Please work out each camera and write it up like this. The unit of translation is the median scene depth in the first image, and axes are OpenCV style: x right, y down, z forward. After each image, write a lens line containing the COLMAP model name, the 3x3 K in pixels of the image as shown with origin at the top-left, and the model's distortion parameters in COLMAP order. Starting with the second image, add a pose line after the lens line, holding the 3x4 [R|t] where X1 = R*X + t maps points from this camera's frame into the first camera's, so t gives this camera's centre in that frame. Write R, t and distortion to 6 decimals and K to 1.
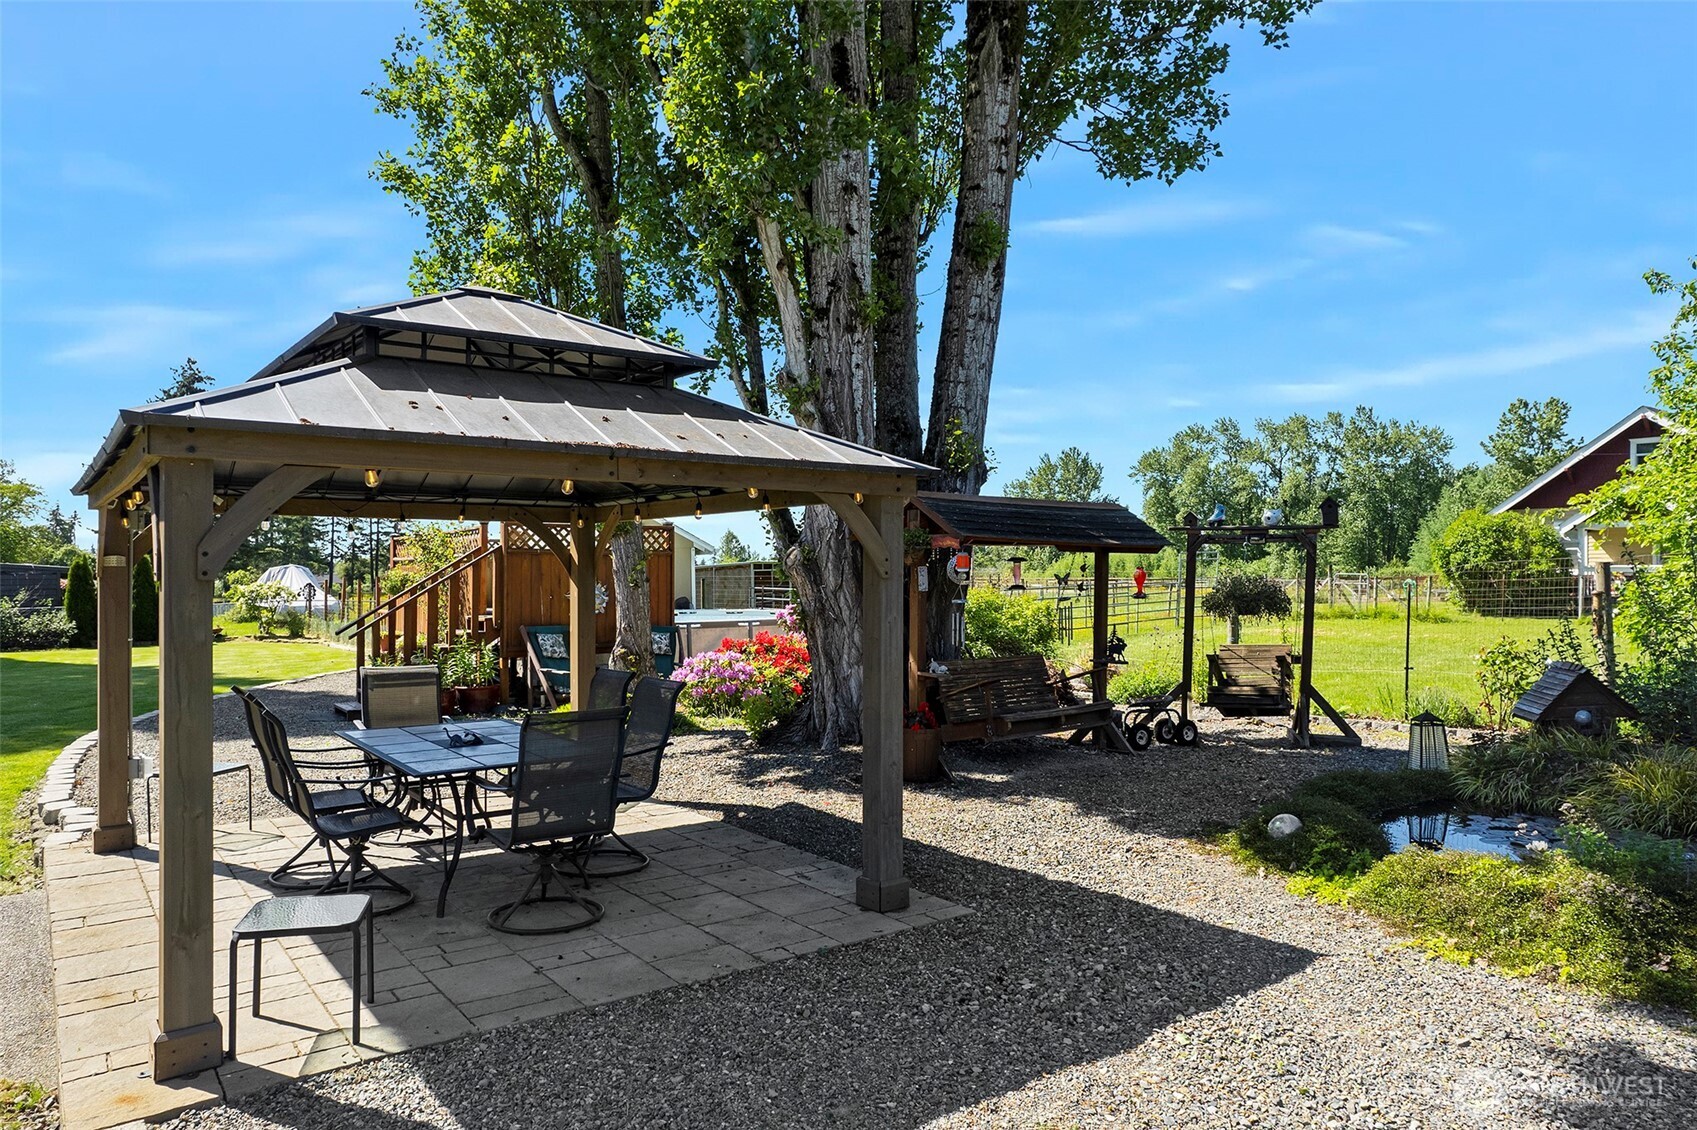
lens RADIAL K [[1099.3, 0, 854.1], [0, 1099.3, 574.7], [0, 0, 1]] dist [-0.069470, 0.054043]
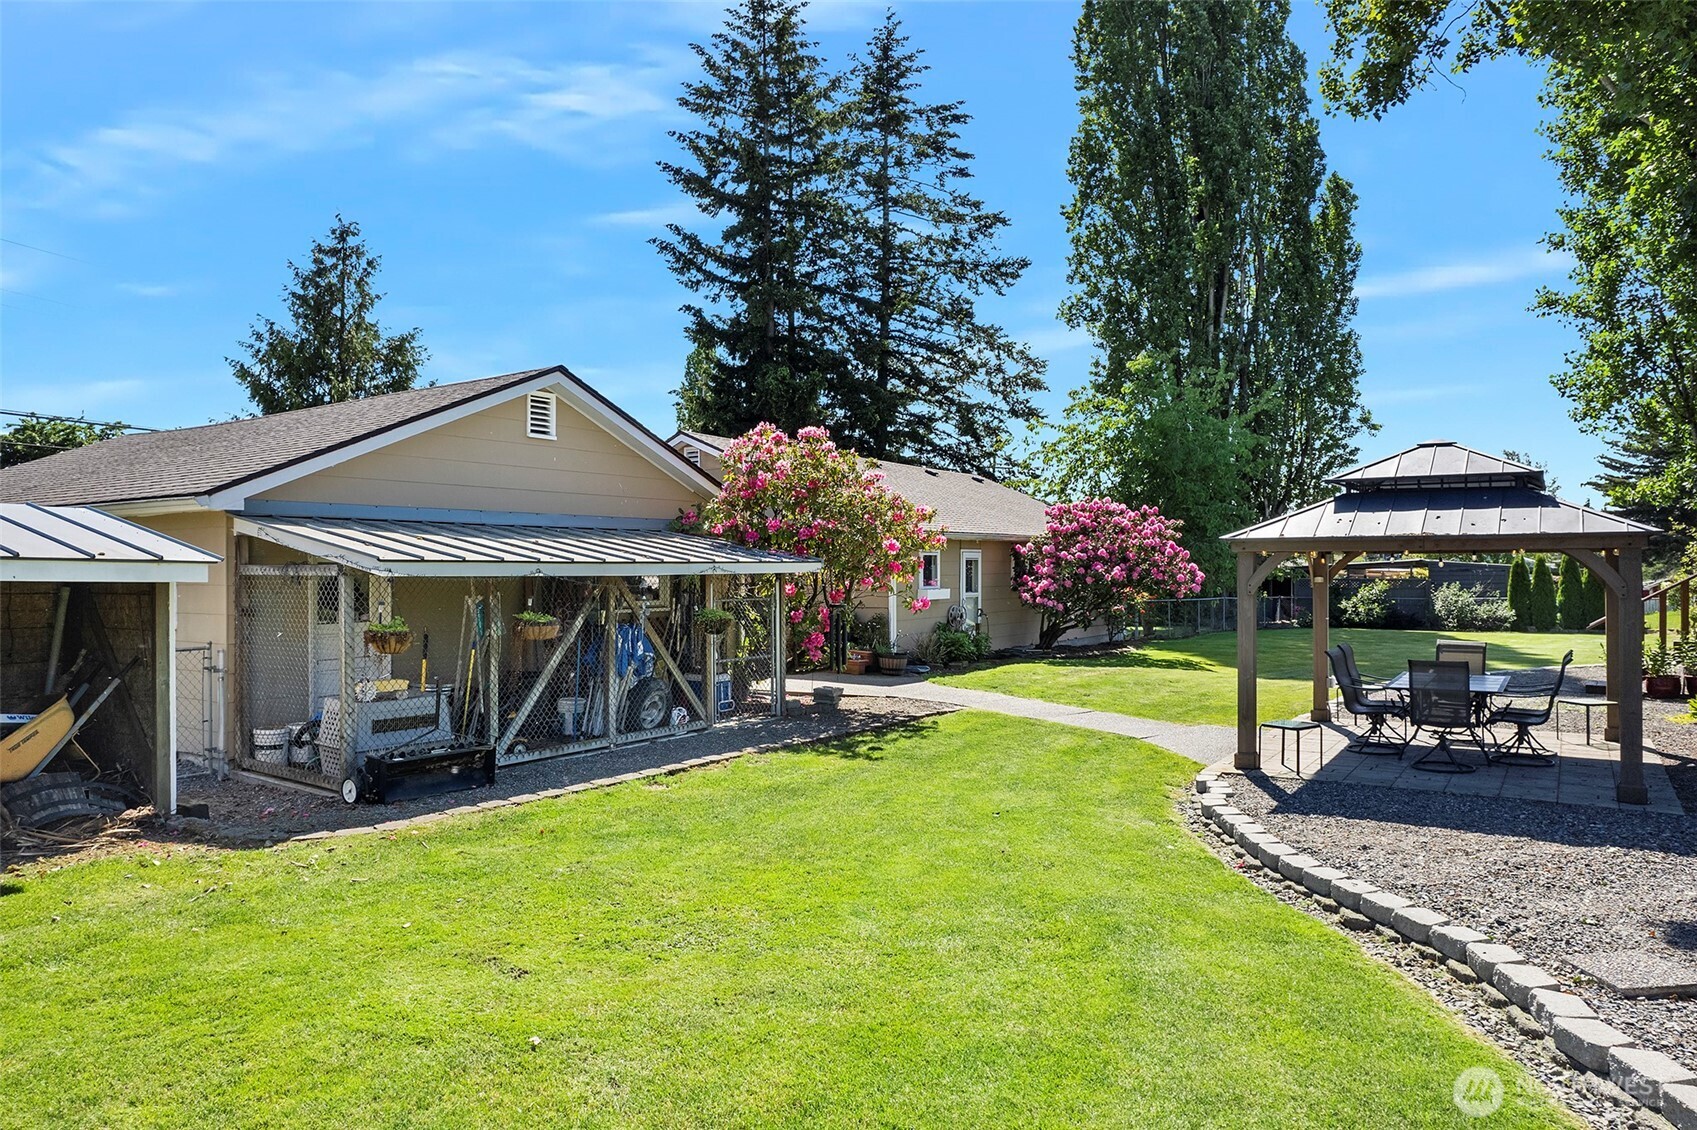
lens RADIAL K [[1099.3, 0, 854.1], [0, 1099.3, 574.7], [0, 0, 1]] dist [-0.069470, 0.054043]
pose [[0.316962, 0.002666, -0.948434, 0.192387], [0.008380, 0.999949, 0.005611, -0.009482], [0.948401, -0.009726, 0.316924, -0.099328]]
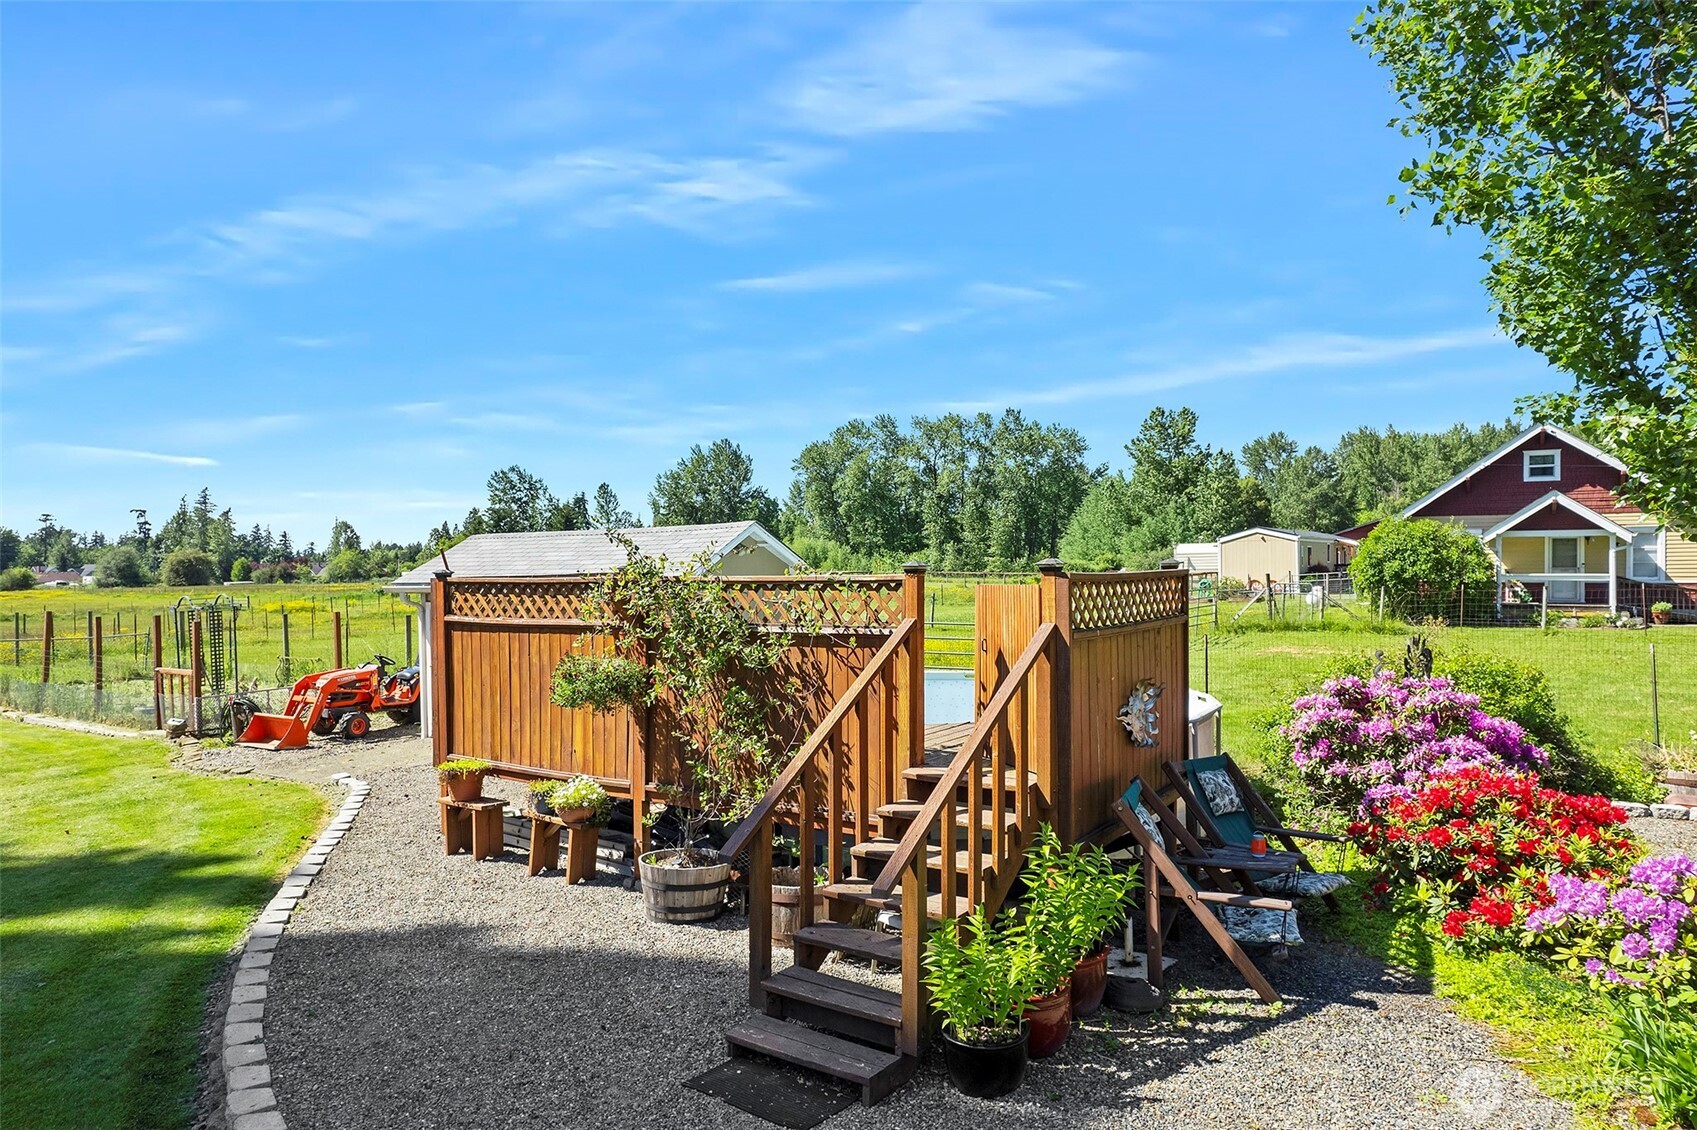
lens RADIAL K [[1073.2, 0, 812.5], [0, 1073.2, 566.5], [0, 0, 1]] dist [-0.019478, 0.000674]
pose [[0.946133, -0.005929, 0.323725, -0.242810], [0.004540, 0.999977, 0.005048, -0.021783], [-0.323747, -0.003306, 0.946138, 0.239304]]
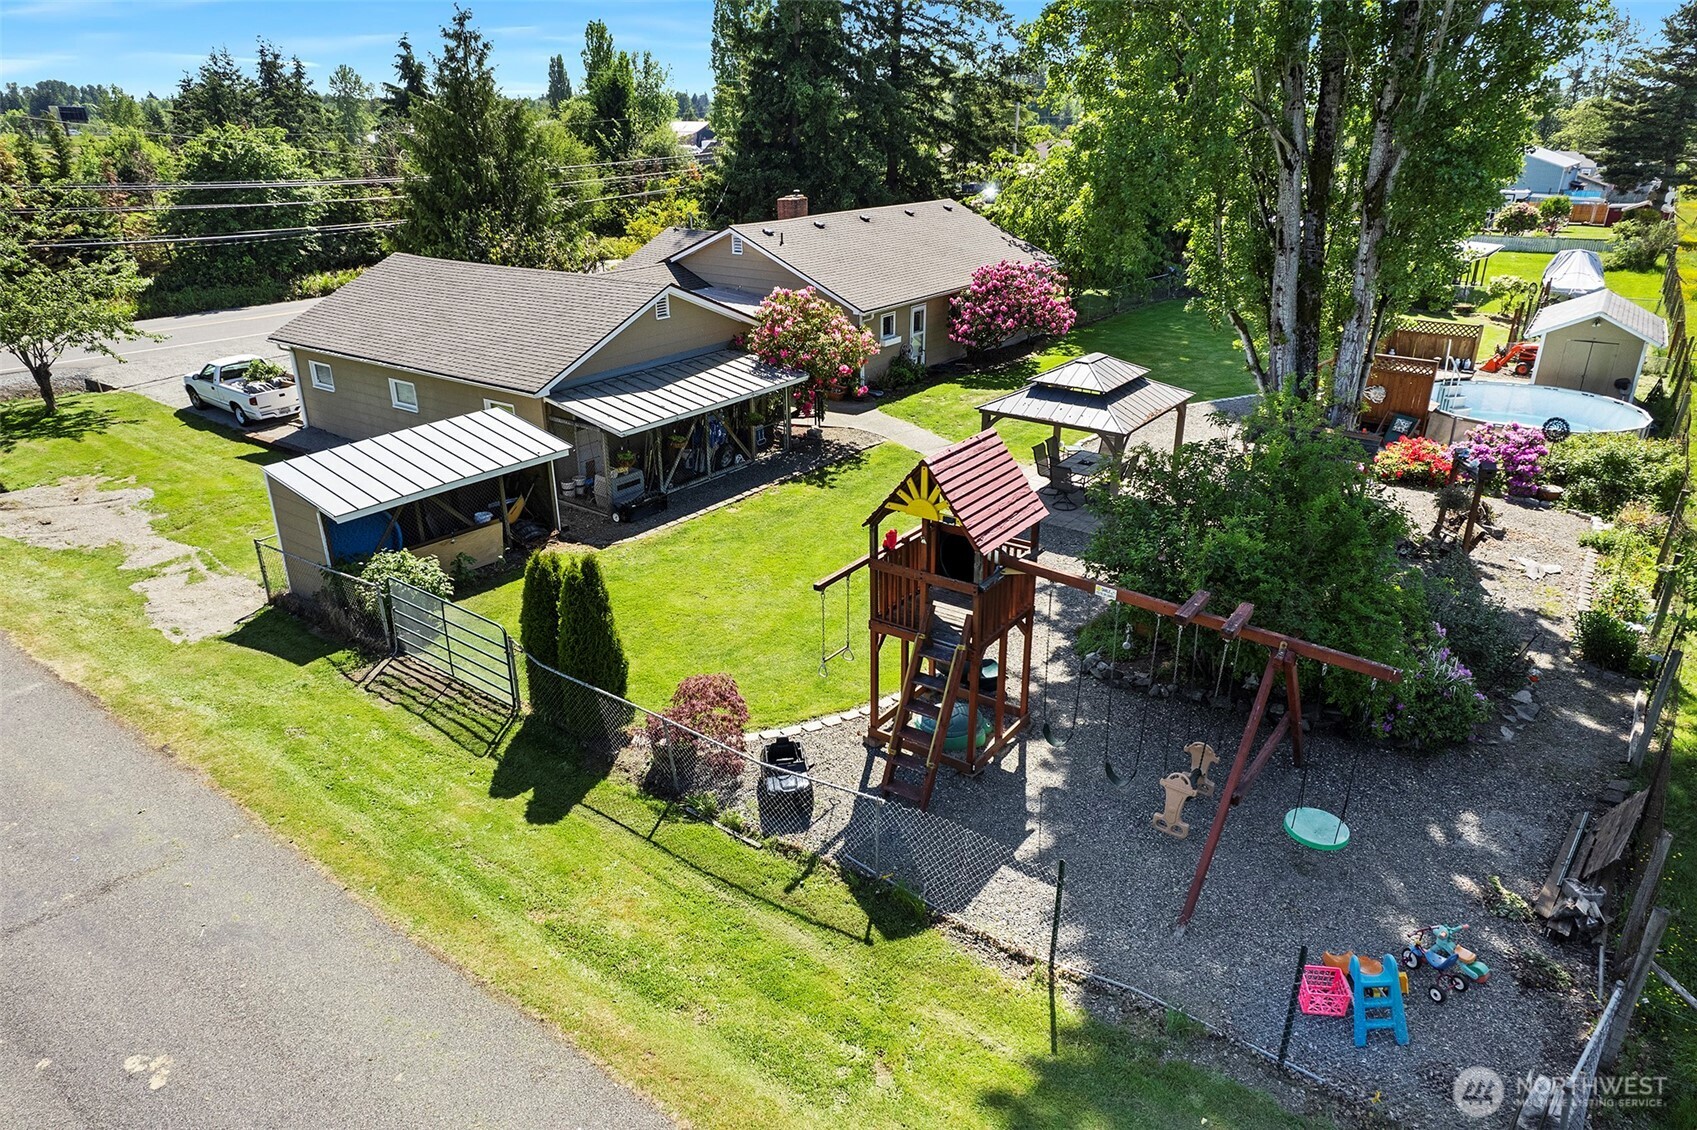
lens RADIAL K [[1099.3, 0, 854.1], [0, 1099.3, 574.7], [0, 0, 1]] dist [-0.069470, 0.054043]
pose [[0.273934, 0.382850, -0.882262, 0.571768], [0.008182, 0.916391, 0.400200, -0.200074], [0.961714, -0.116847, 0.247898, -0.163939]]
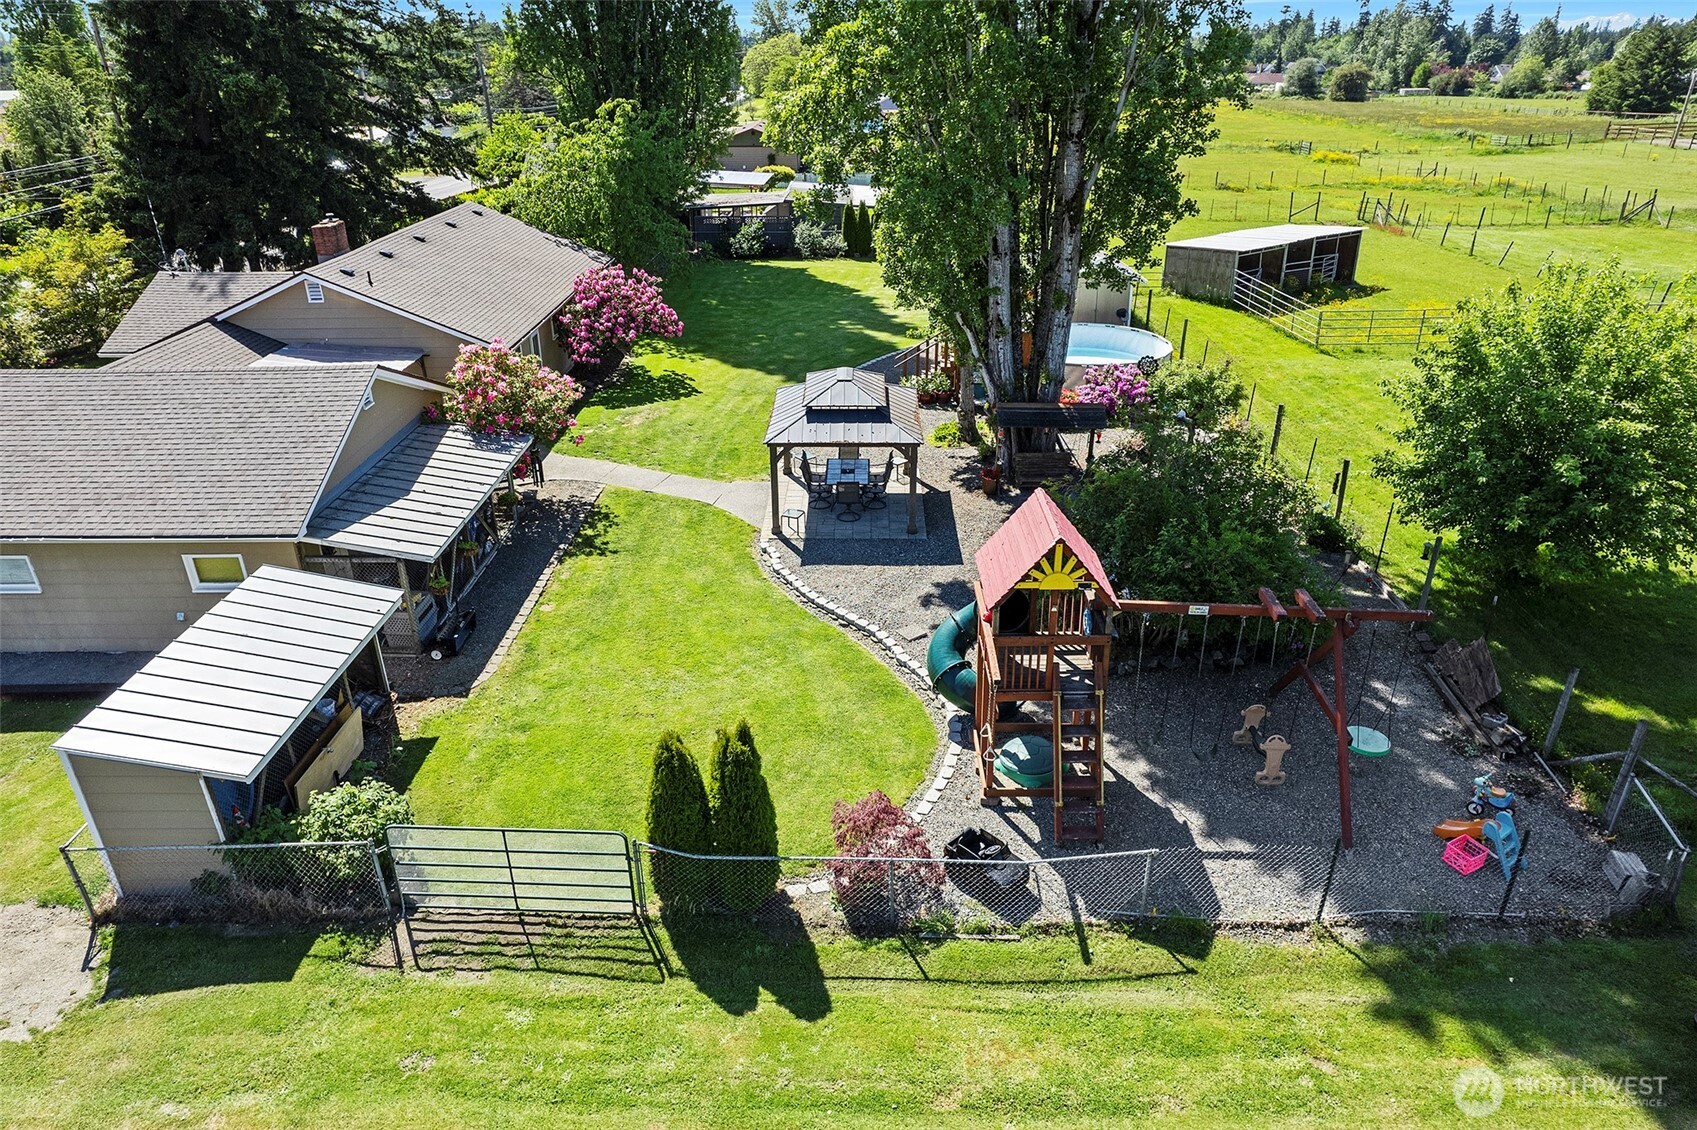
lens RADIAL K [[1099.3, 0, 854.1], [0, 1099.3, 574.7], [0, 0, 1]] dist [-0.069470, 0.054043]
pose [[0.780791, 0.278596, -0.559240, 0.393955], [0.006070, 0.891657, 0.452670, -0.258484], [0.624763, -0.356836, 0.694507, -0.383608]]
